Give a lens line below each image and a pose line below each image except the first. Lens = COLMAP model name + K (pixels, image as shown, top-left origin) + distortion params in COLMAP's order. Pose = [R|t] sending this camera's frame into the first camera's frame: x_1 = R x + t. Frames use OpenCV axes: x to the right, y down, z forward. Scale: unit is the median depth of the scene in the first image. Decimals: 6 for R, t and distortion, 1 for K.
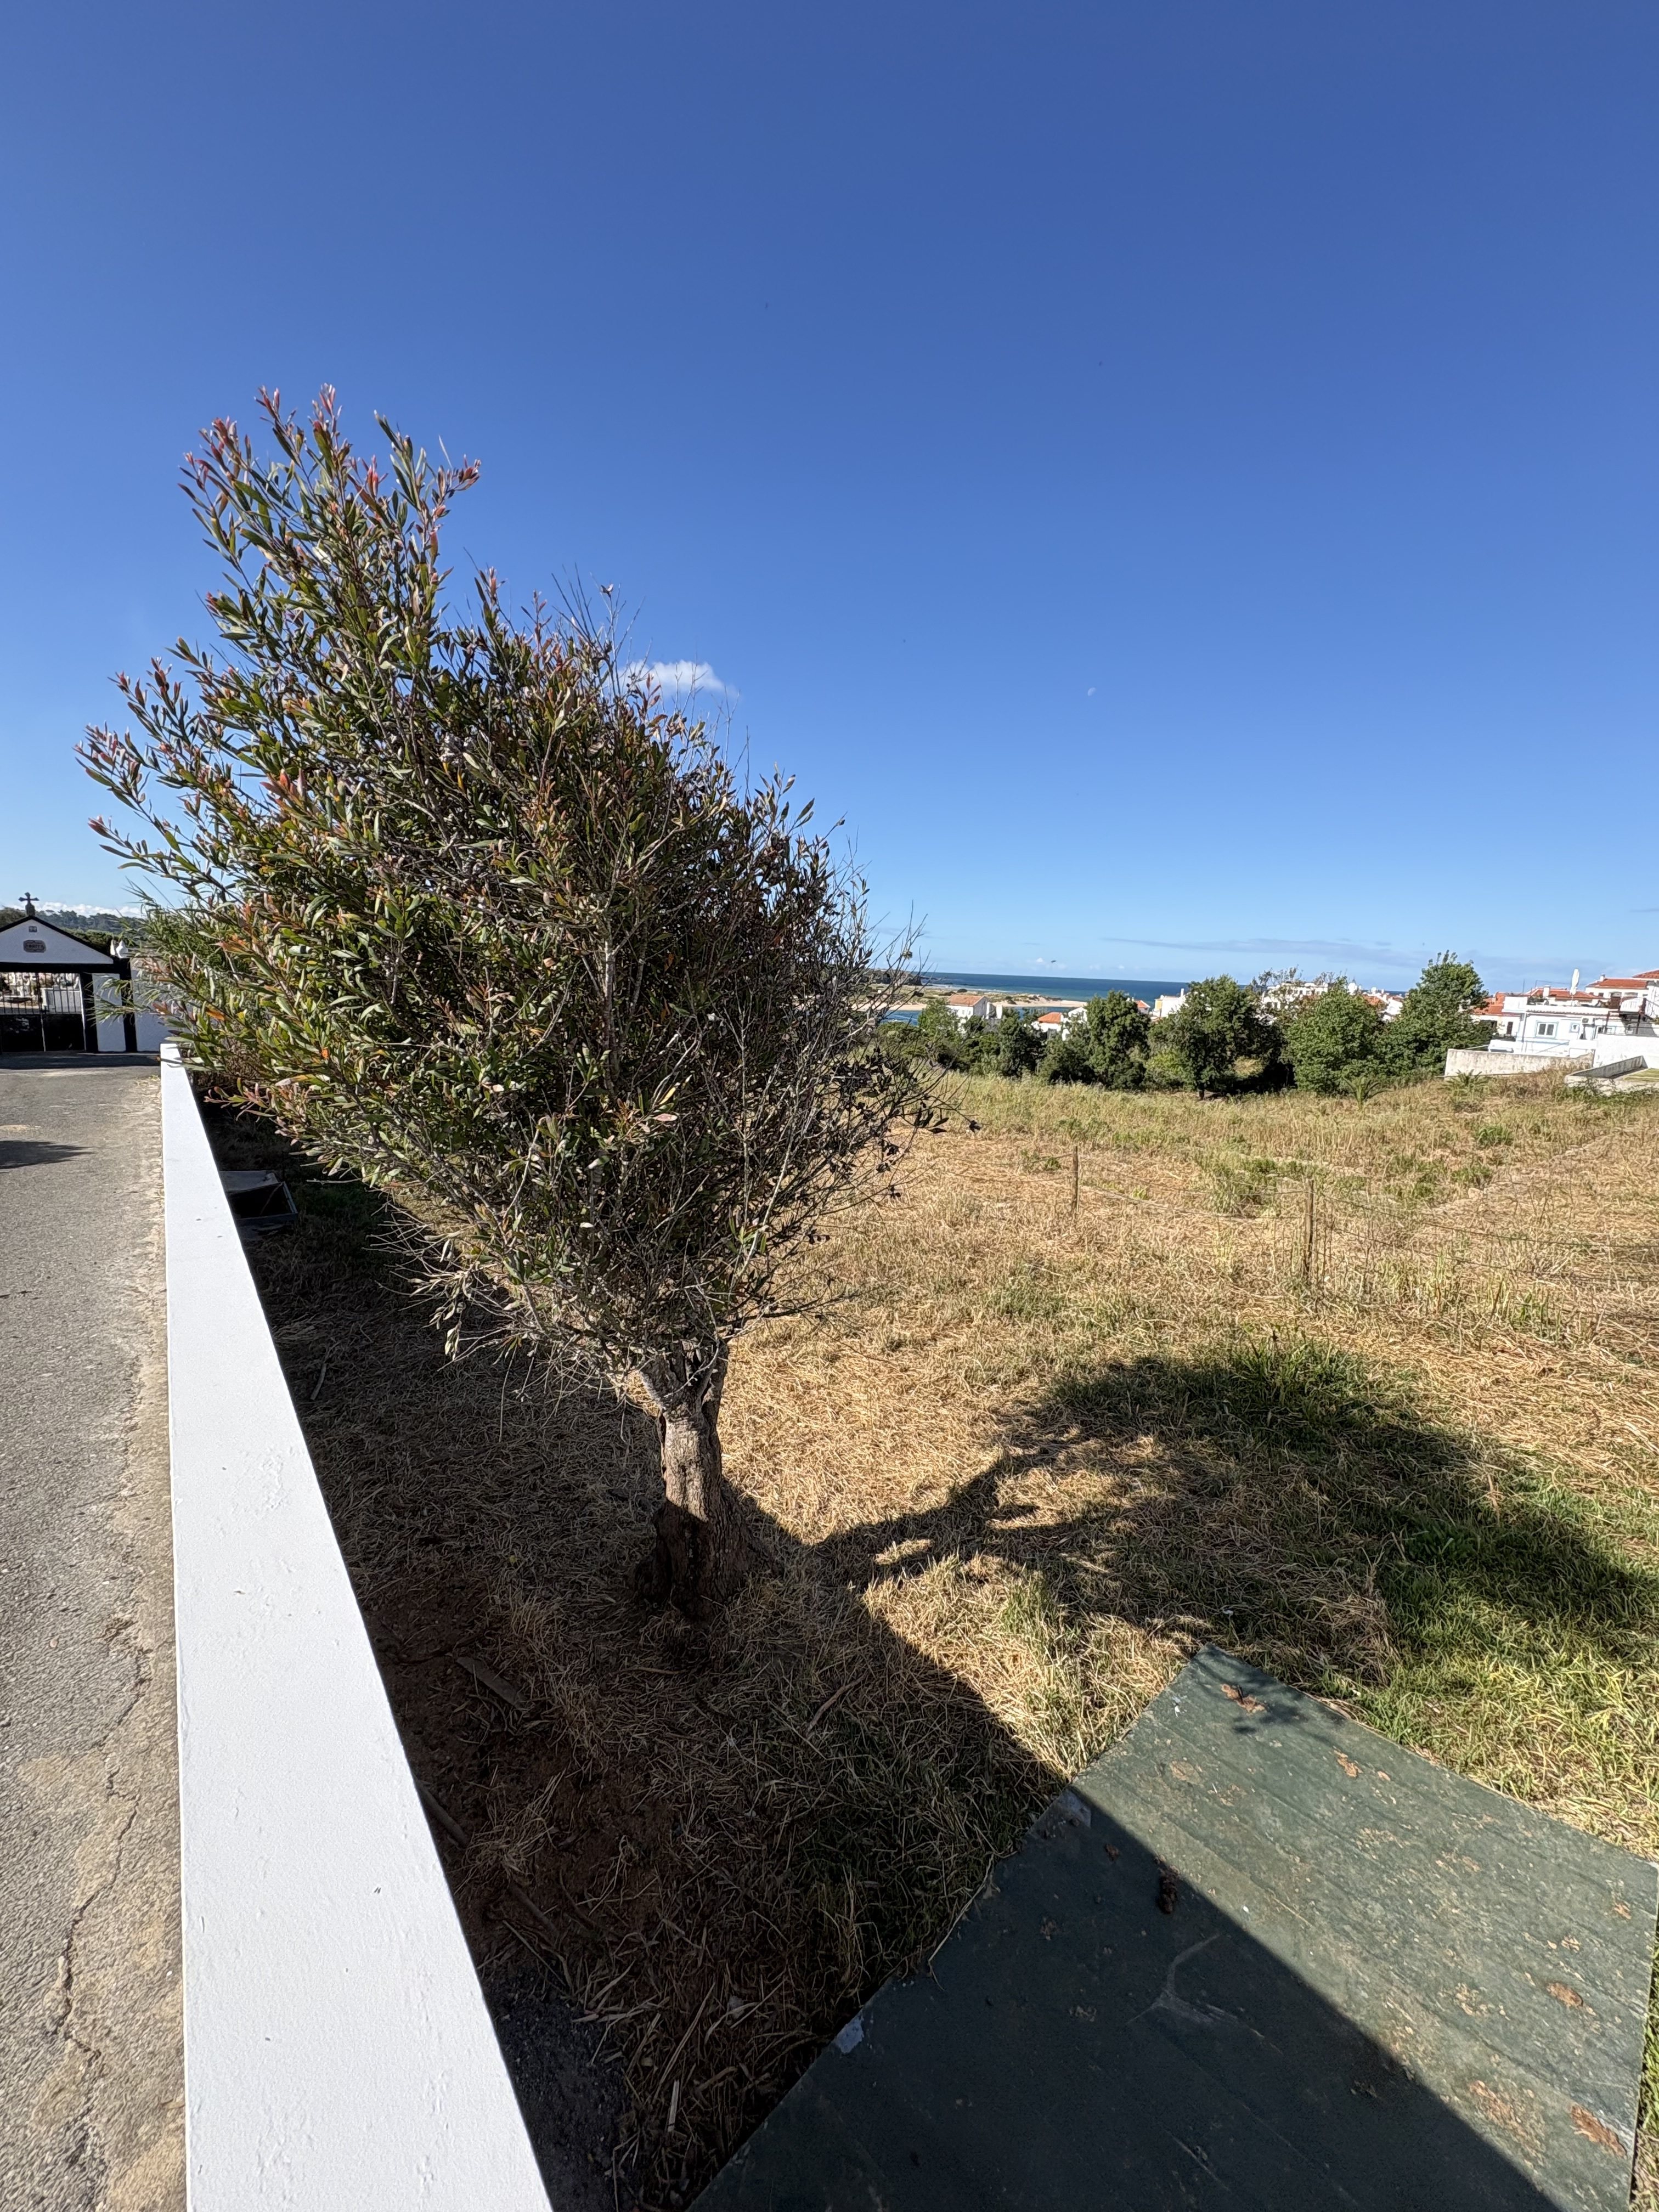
lens RADIAL K [[883.6, 0, 829.5], [0, 883.6, 1106.0], [0, 0, 1]] dist [0.000460, -0.000081]
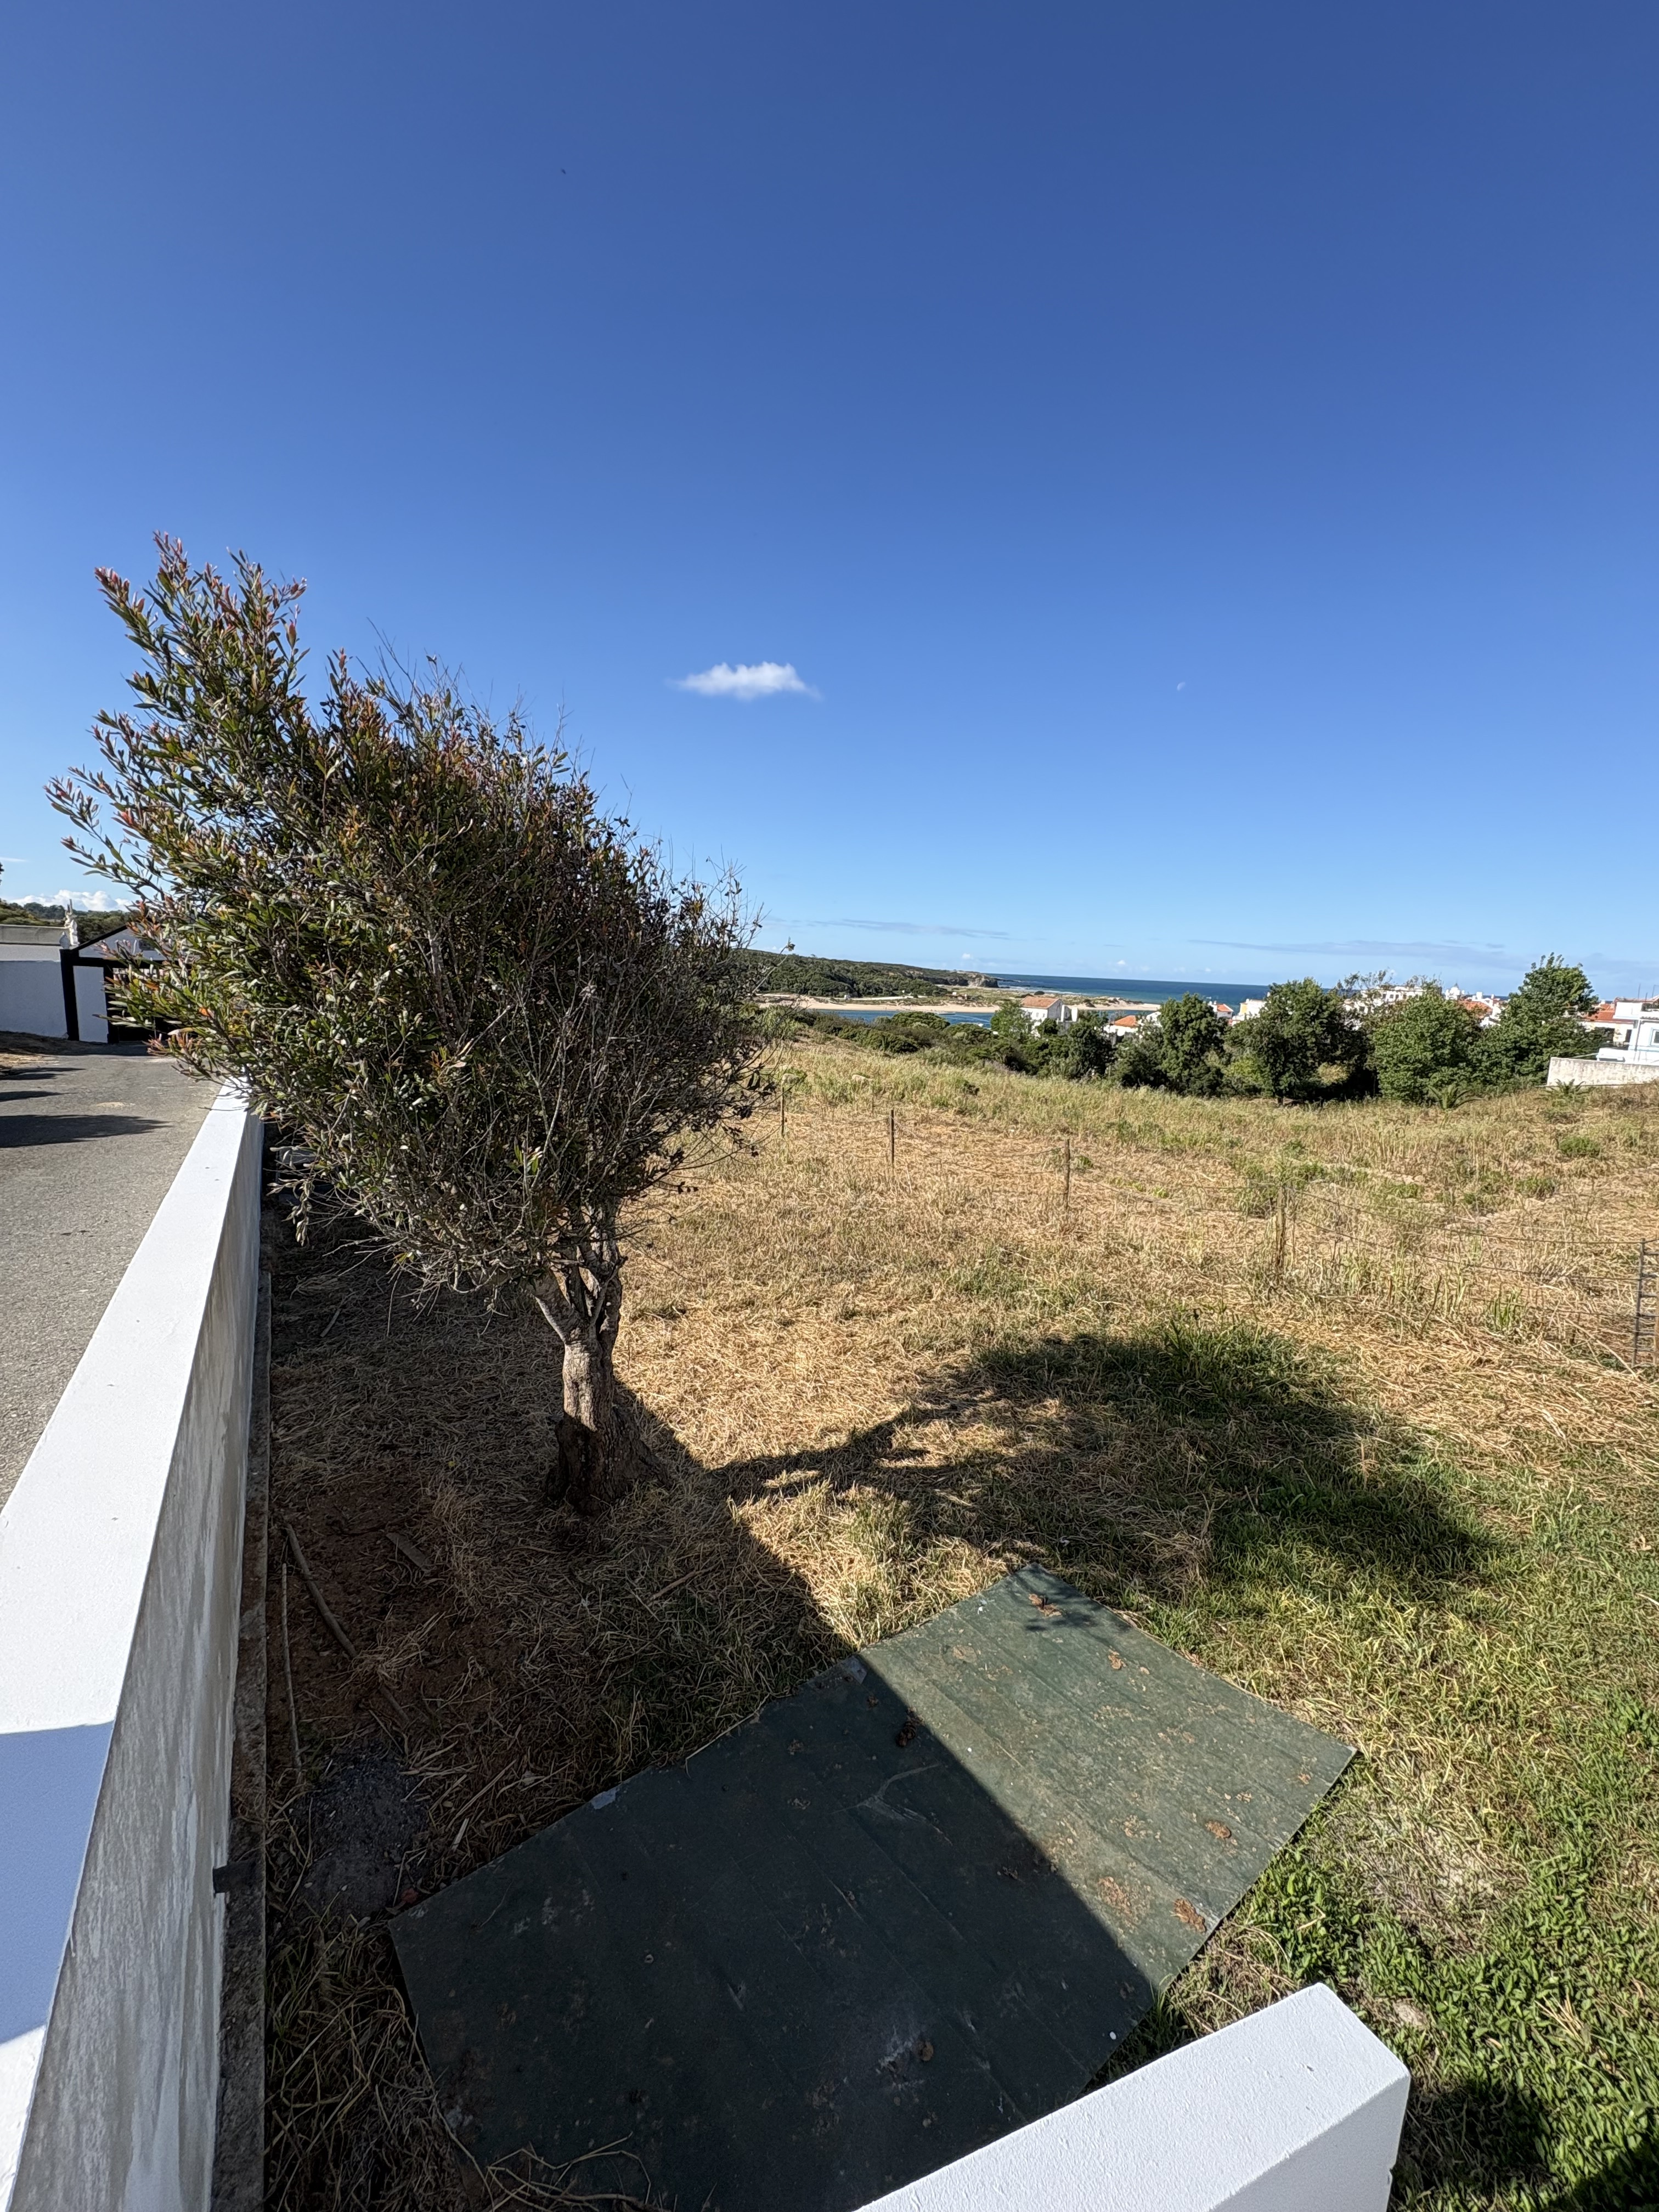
lens RADIAL K [[885.1, 0, 829.5], [0, 885.1, 1106.0], [0, 0, 1]] dist [-0.000920, 0.000095]
pose [[0.996159, 0.017080, -0.085878, 0.194983], [-0.017252, 0.999850, -0.001263, 0.027524], [0.085844, 0.002740, 0.996305, -0.103808]]
